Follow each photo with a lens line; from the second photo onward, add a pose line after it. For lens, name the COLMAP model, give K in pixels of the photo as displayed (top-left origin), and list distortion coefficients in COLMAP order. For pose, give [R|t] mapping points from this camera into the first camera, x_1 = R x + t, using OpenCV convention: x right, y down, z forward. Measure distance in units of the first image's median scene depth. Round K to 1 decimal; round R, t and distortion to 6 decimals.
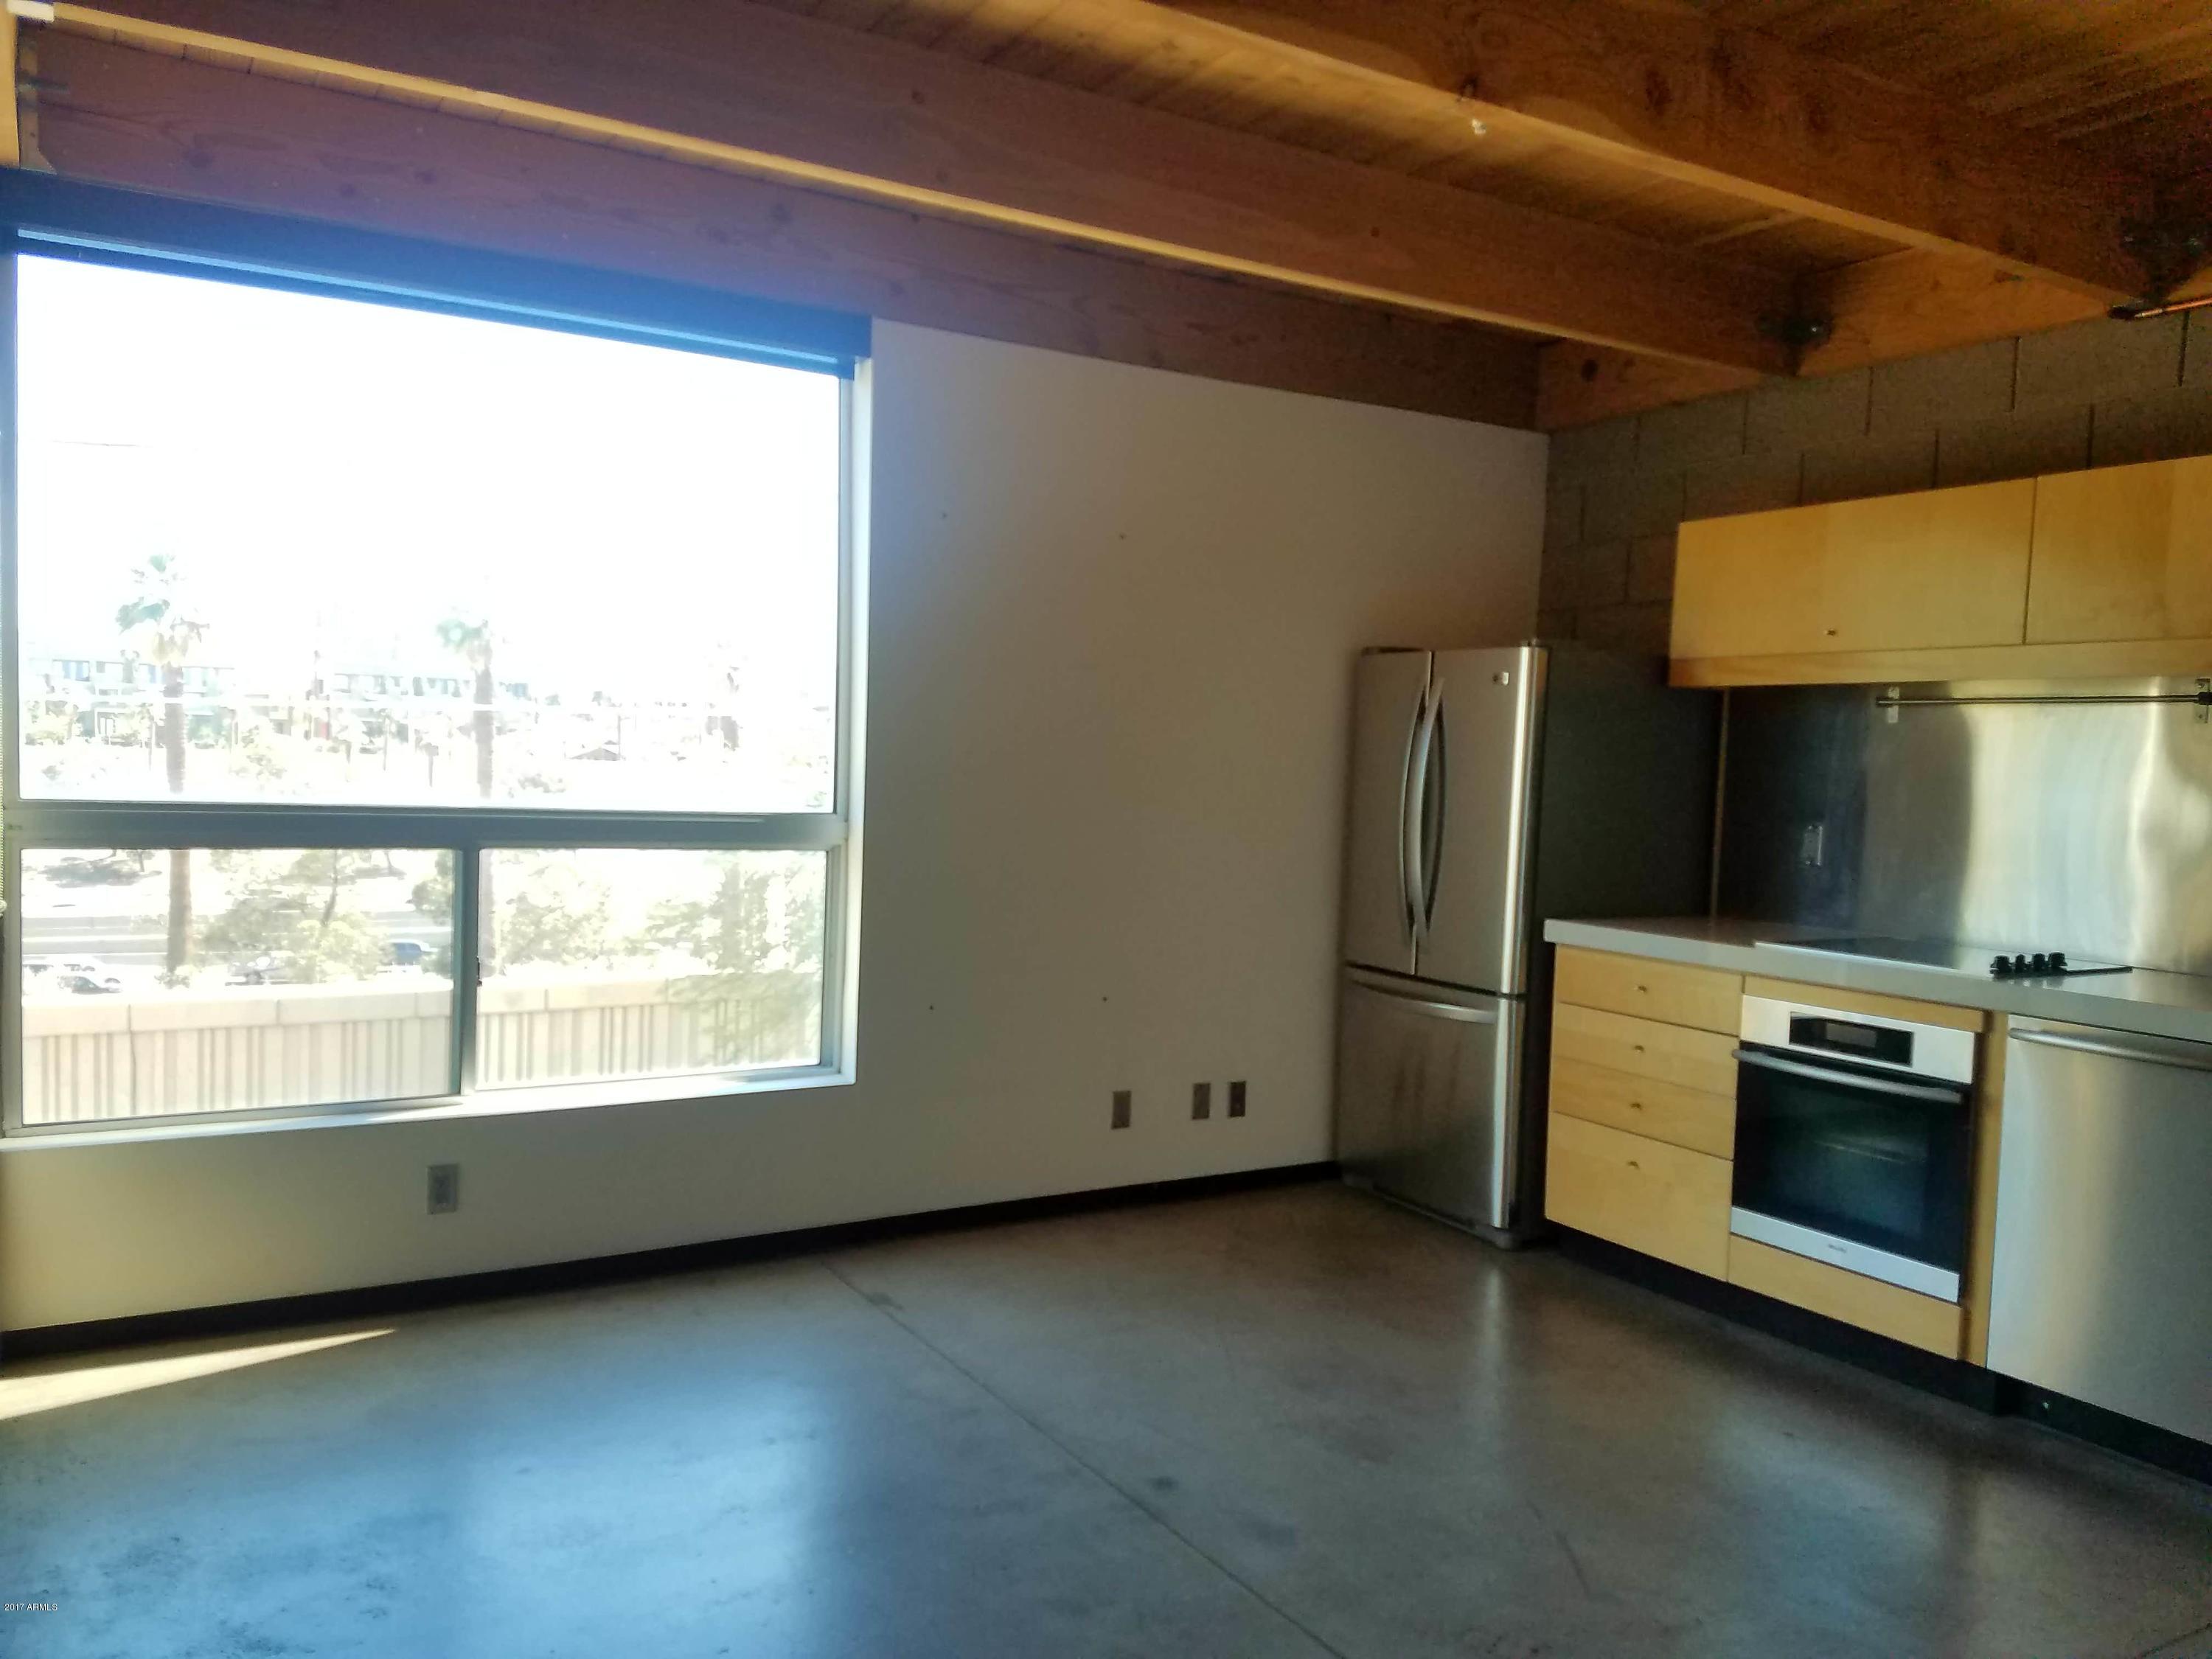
lens RADIAL K [[1740.5, 0, 1134.9], [0, 1740.5, 892.9], [0, 0, 1]] dist [0.163298, -0.210241]
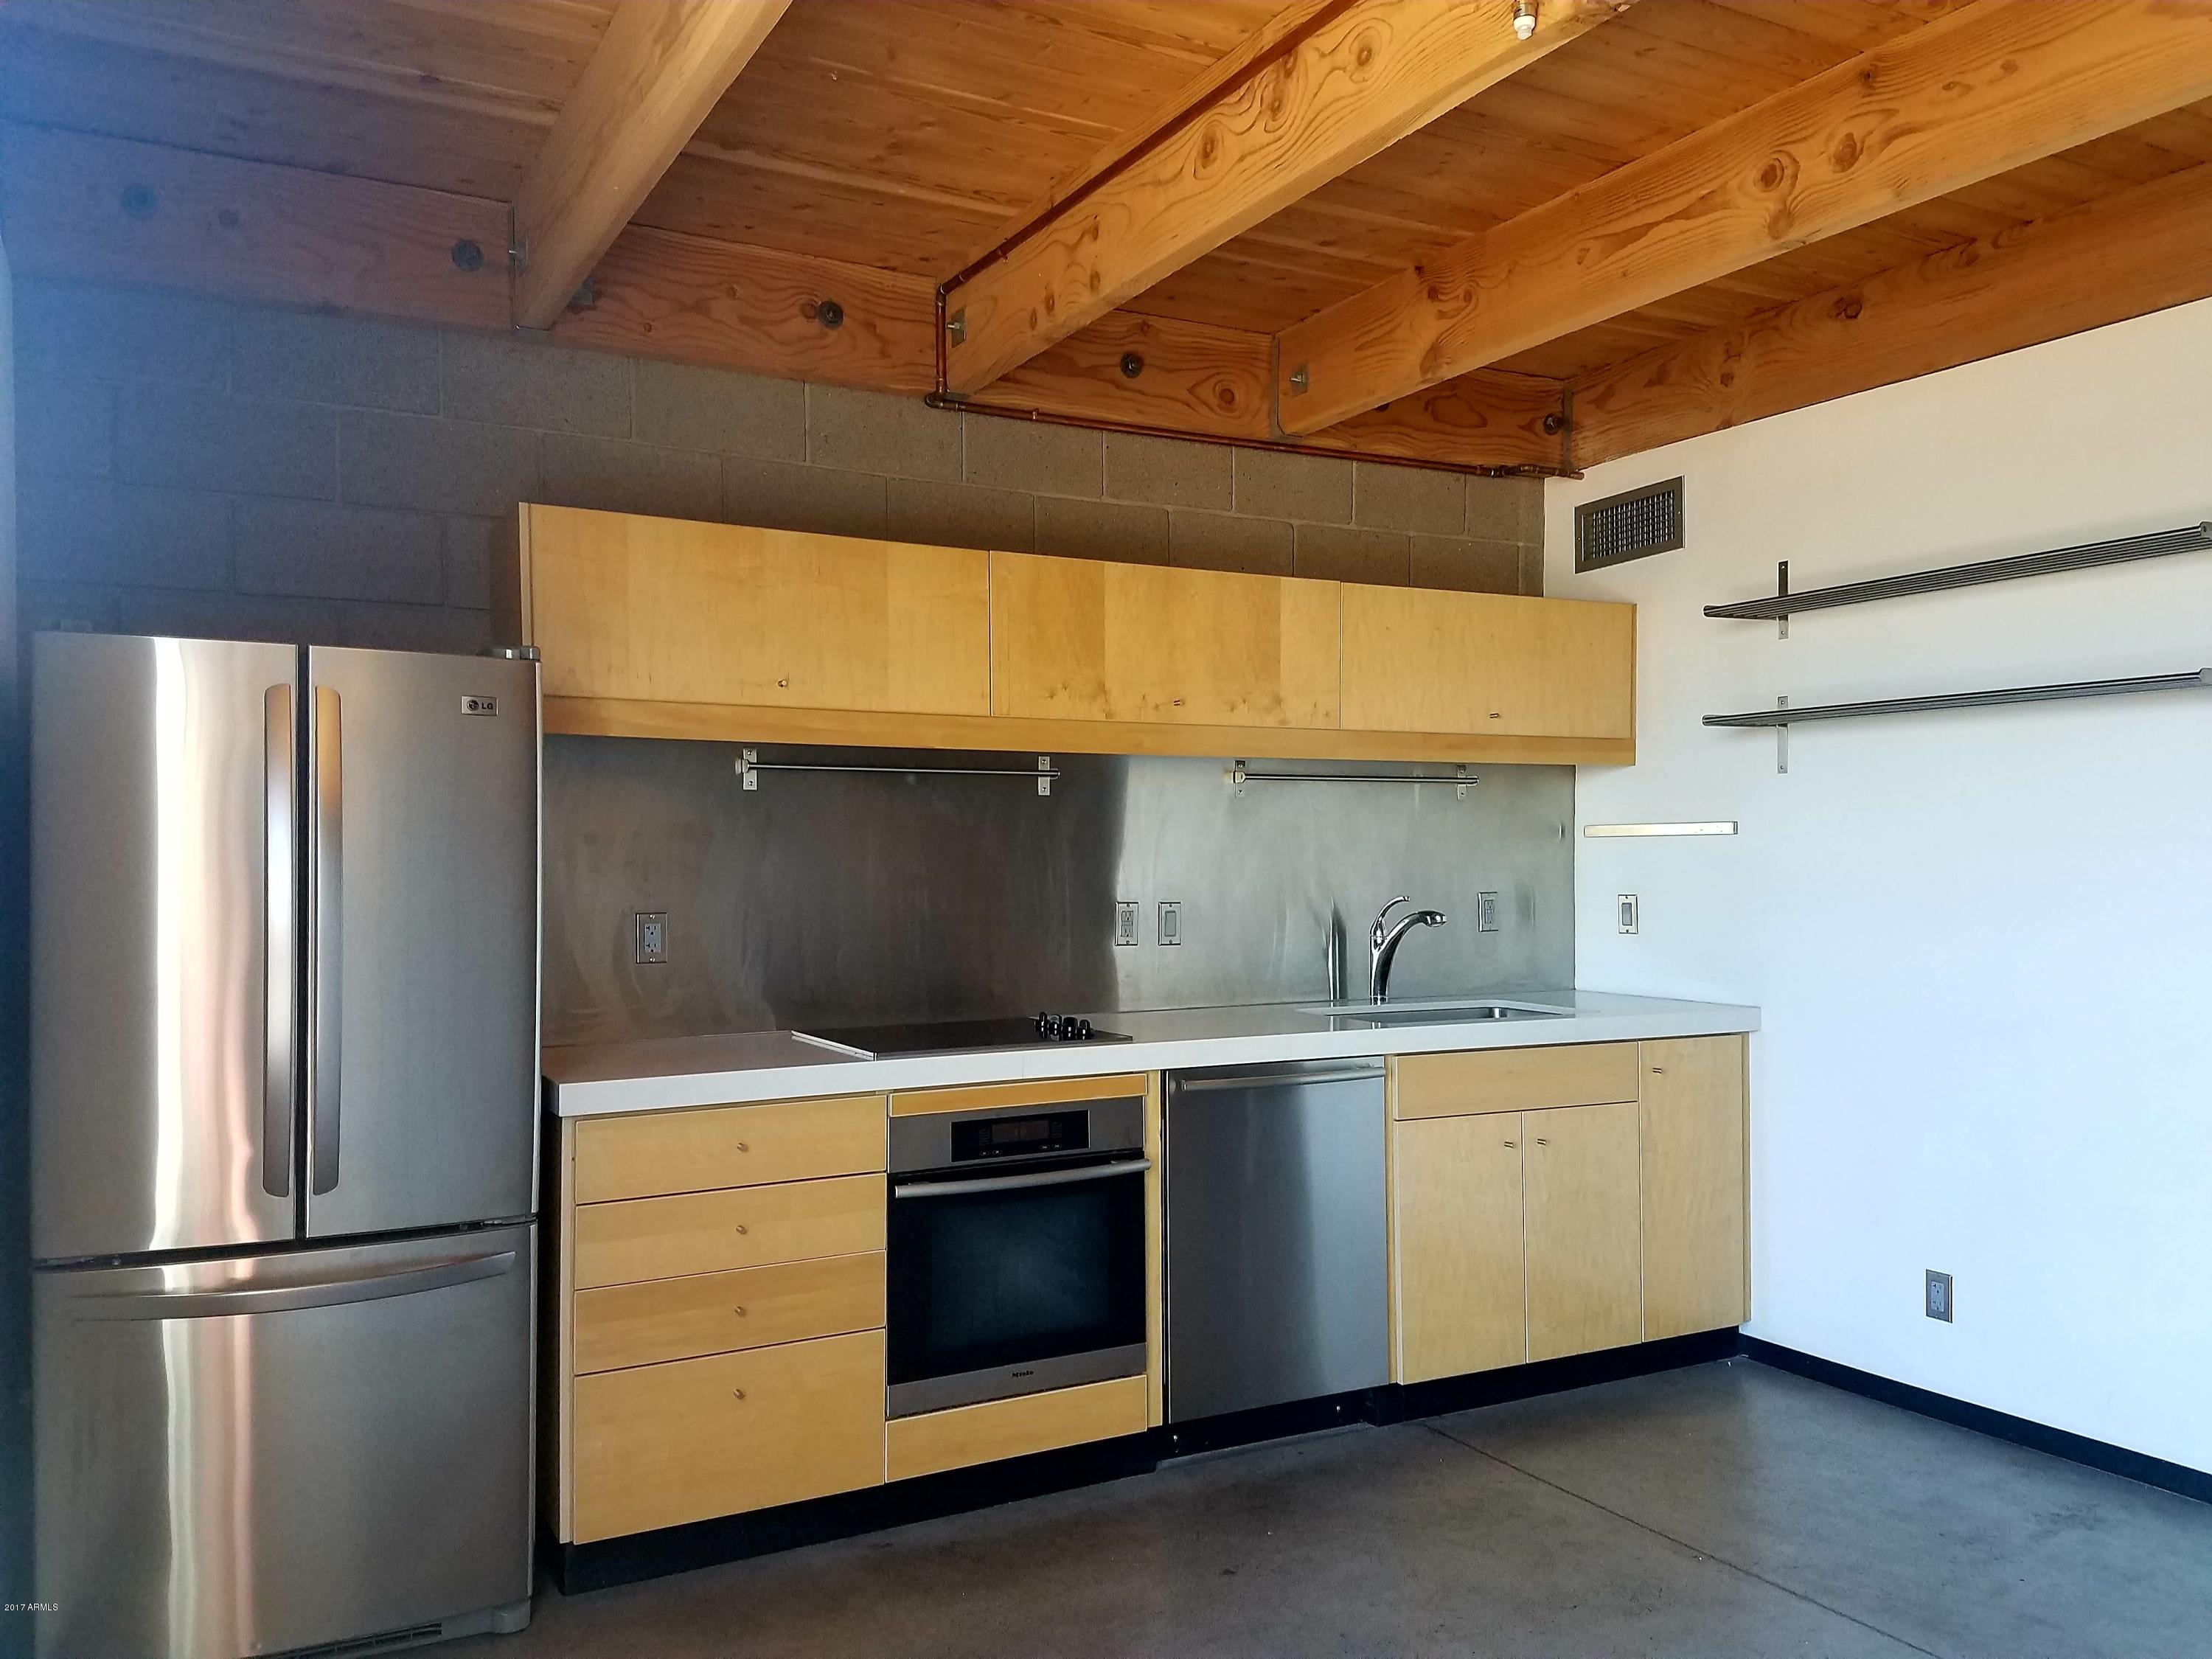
lens RADIAL K [[1740.5, 0, 1074.8], [0, 1740.5, 871.6], [0, 0, 1]] dist [0.163298, -0.210241]
pose [[0.048383, -0.046349, 0.997753, -0.457781], [0.084618, 0.995522, 0.042142, -0.084224], [-0.995238, 0.082389, 0.052088, 0.862482]]
